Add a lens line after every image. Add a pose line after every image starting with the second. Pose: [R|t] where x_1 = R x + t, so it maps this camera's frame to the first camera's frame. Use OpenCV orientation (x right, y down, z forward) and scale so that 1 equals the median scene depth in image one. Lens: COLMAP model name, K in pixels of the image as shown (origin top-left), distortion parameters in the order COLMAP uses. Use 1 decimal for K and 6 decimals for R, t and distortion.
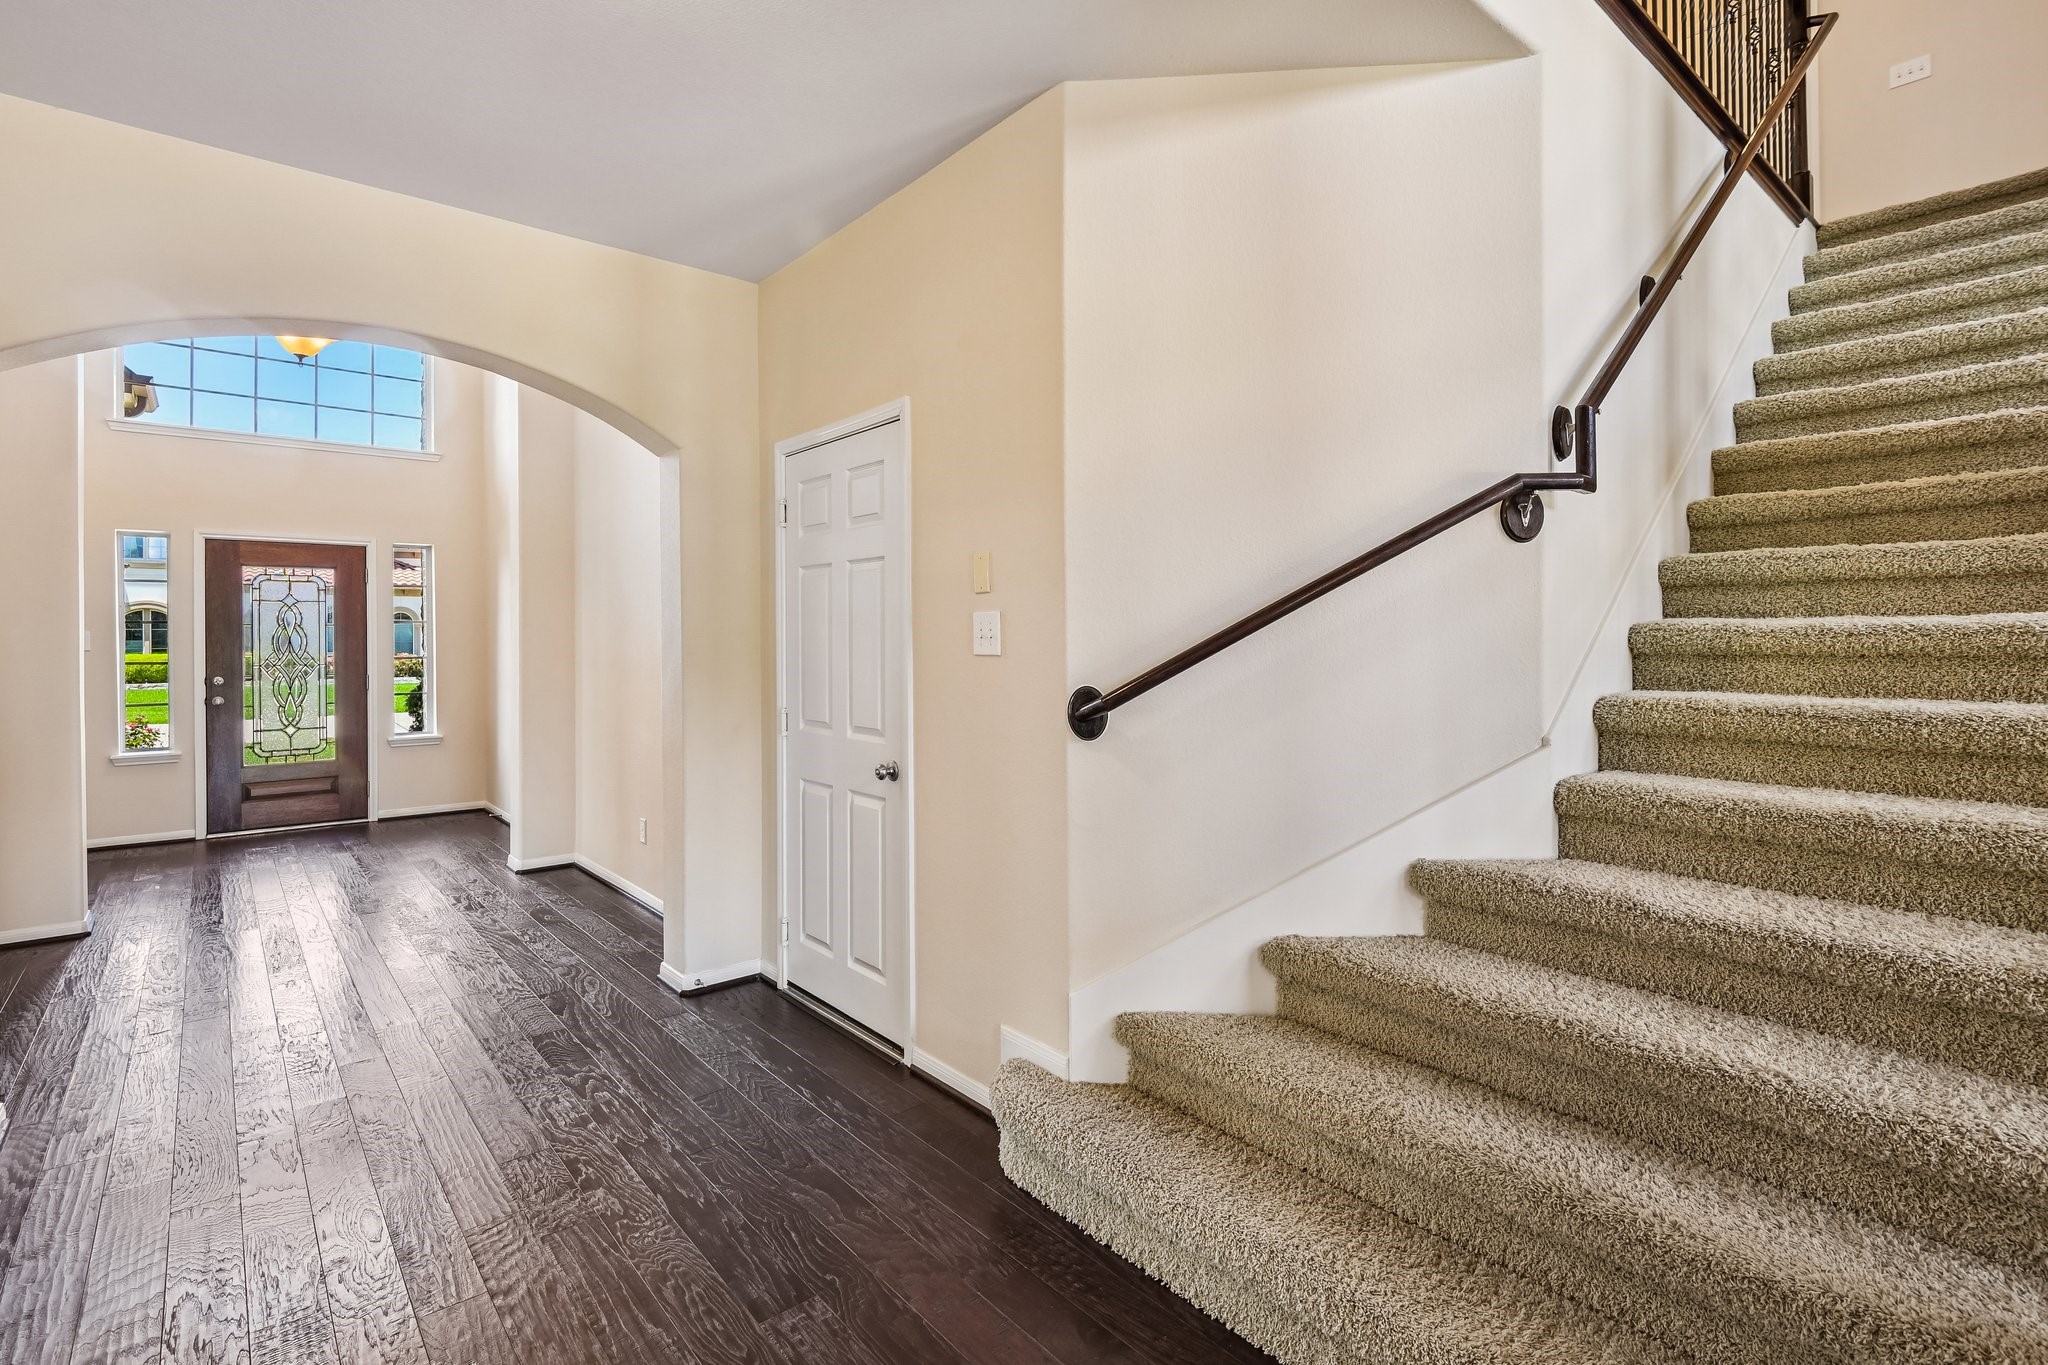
lens RADIAL K [[977.6, 0, 1026.6], [0, 977.6, 618.2], [0, 0, 1]] dist [-0.002784, -0.000476]
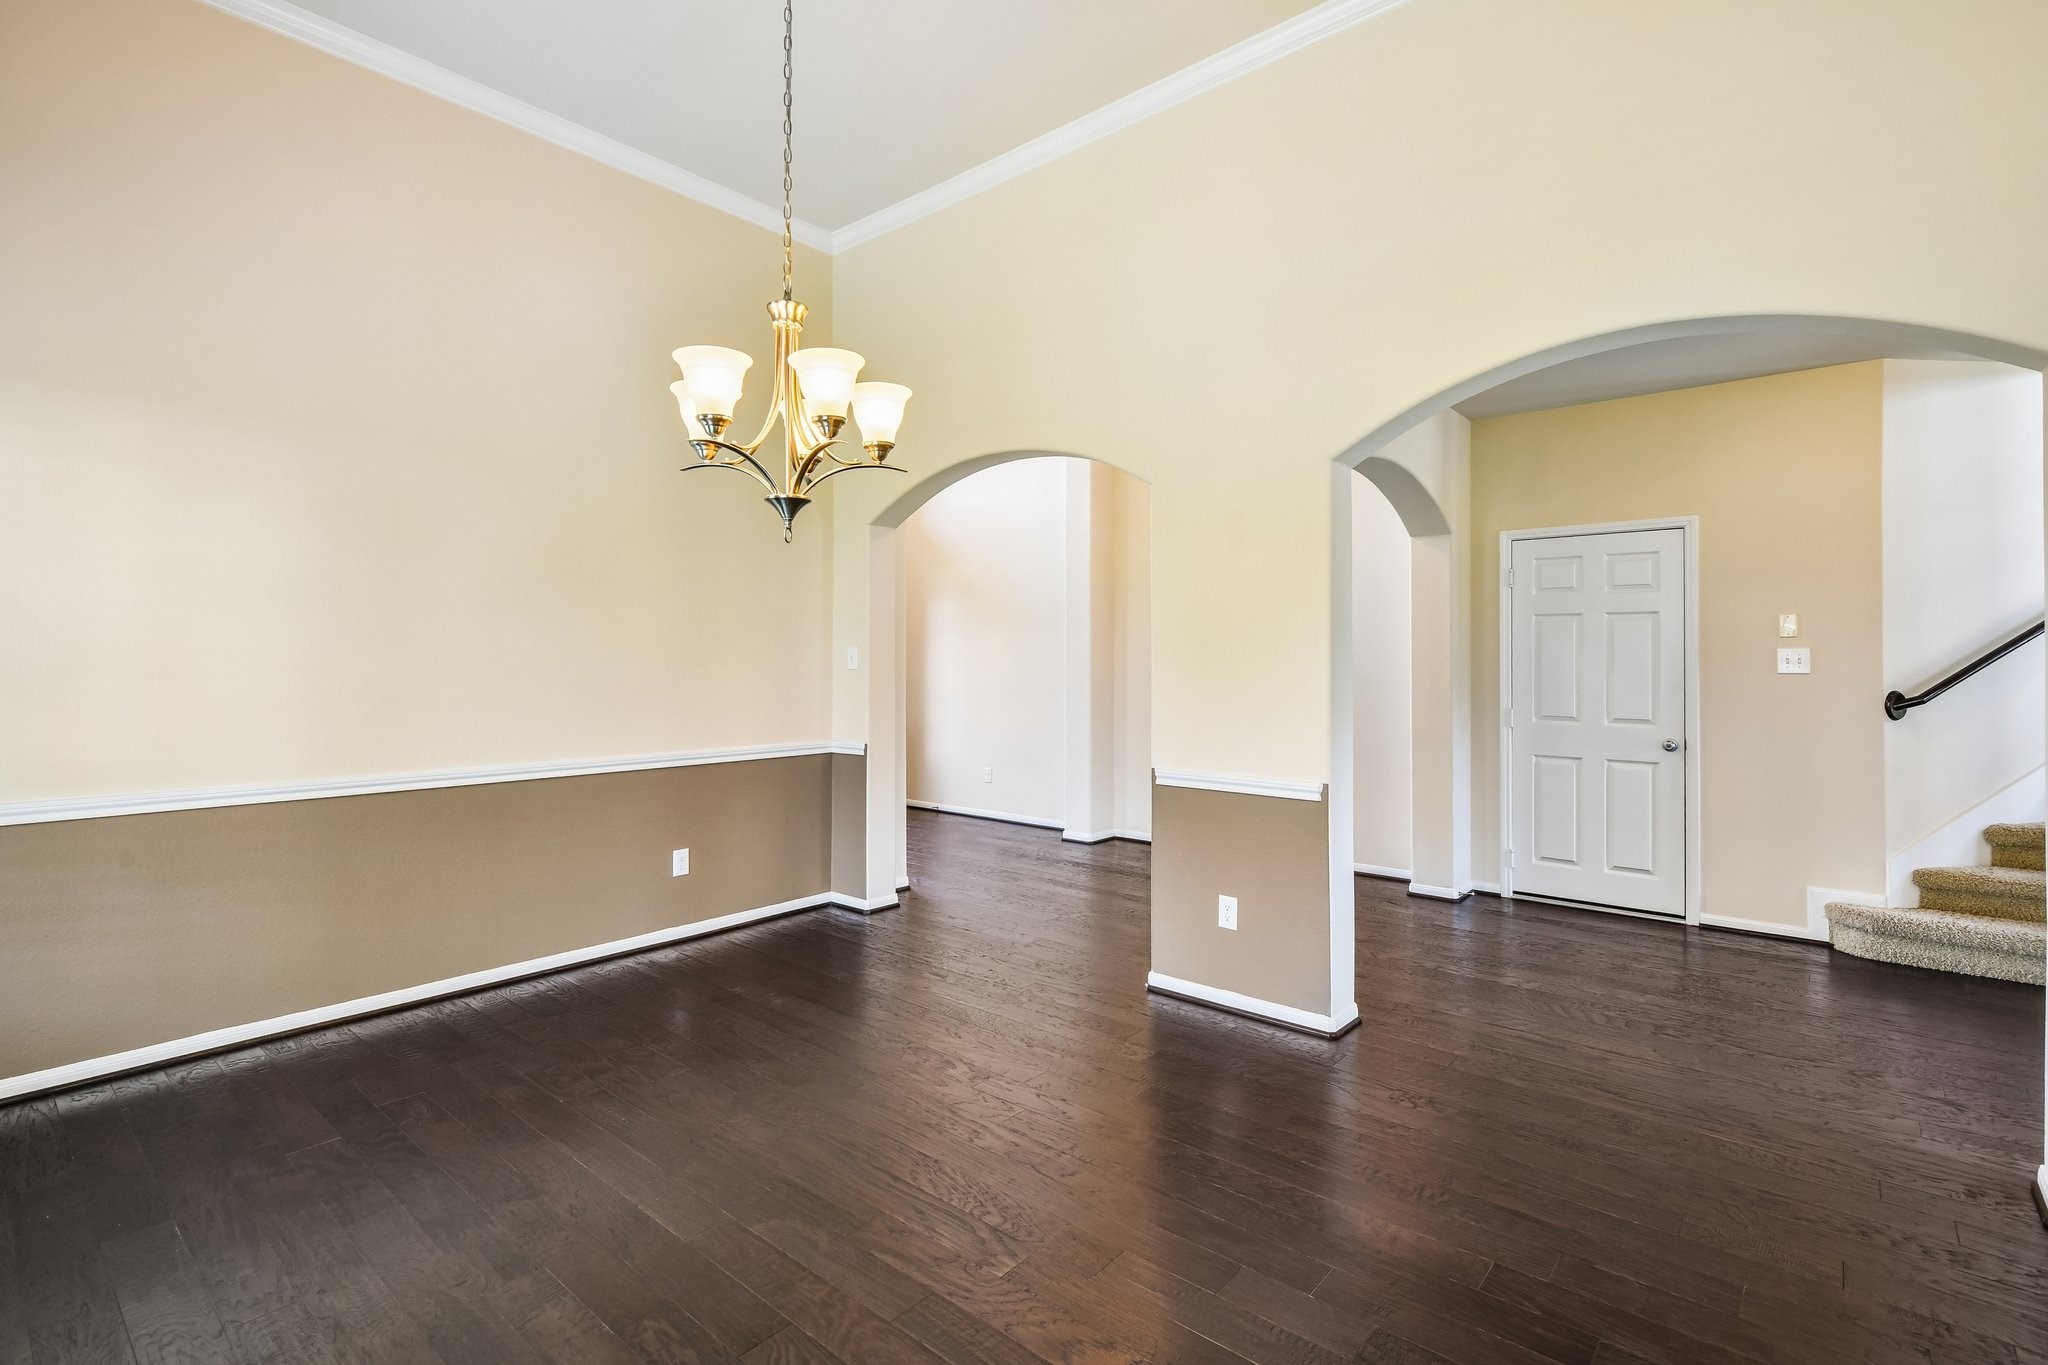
lens RADIAL K [[959.5, 0, 1032.6], [0, 959.5, 658.1], [0, 0, 1]] dist [0.000373, 0.000338]
pose [[0.987475, 0.002376, 0.157756, -1.816947], [-0.004805, 0.999876, 0.015019, -0.008071], [-0.157701, -0.015589, 0.987364, -0.503673]]
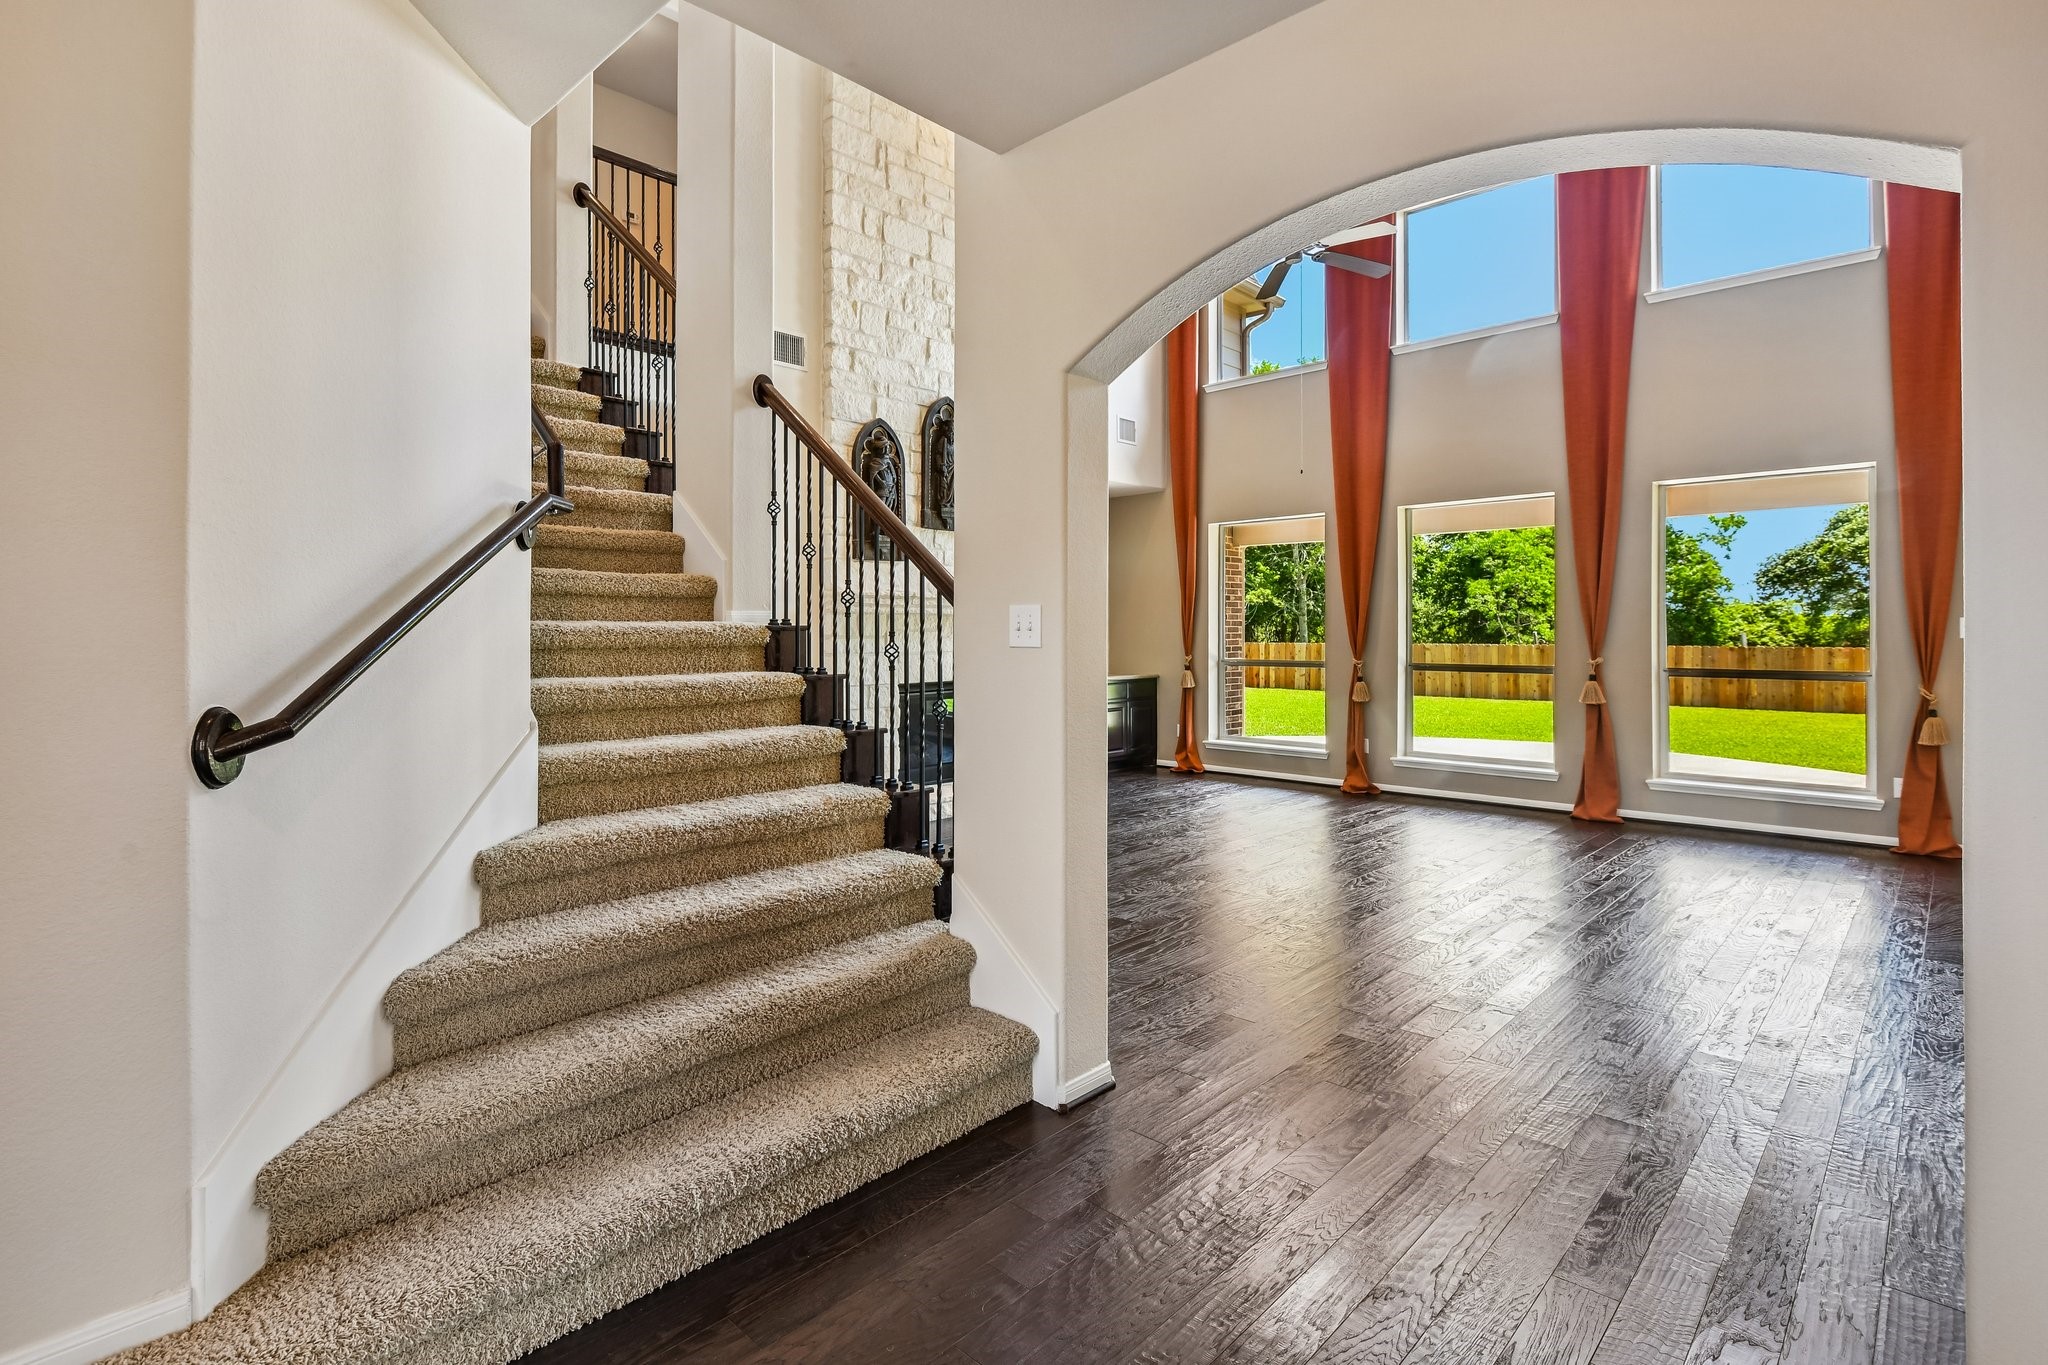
lens RADIAL K [[981.3, 0, 1018.8], [0, 981.3, 630.9], [0, 0, 1]] dist [0.001292, 0.000264]
pose [[-0.104094, 0.007856, 0.994536, -0.665376], [-0.020028, 0.999749, -0.009994, 0.014890], [-0.994366, -0.020959, -0.103911, 0.542046]]
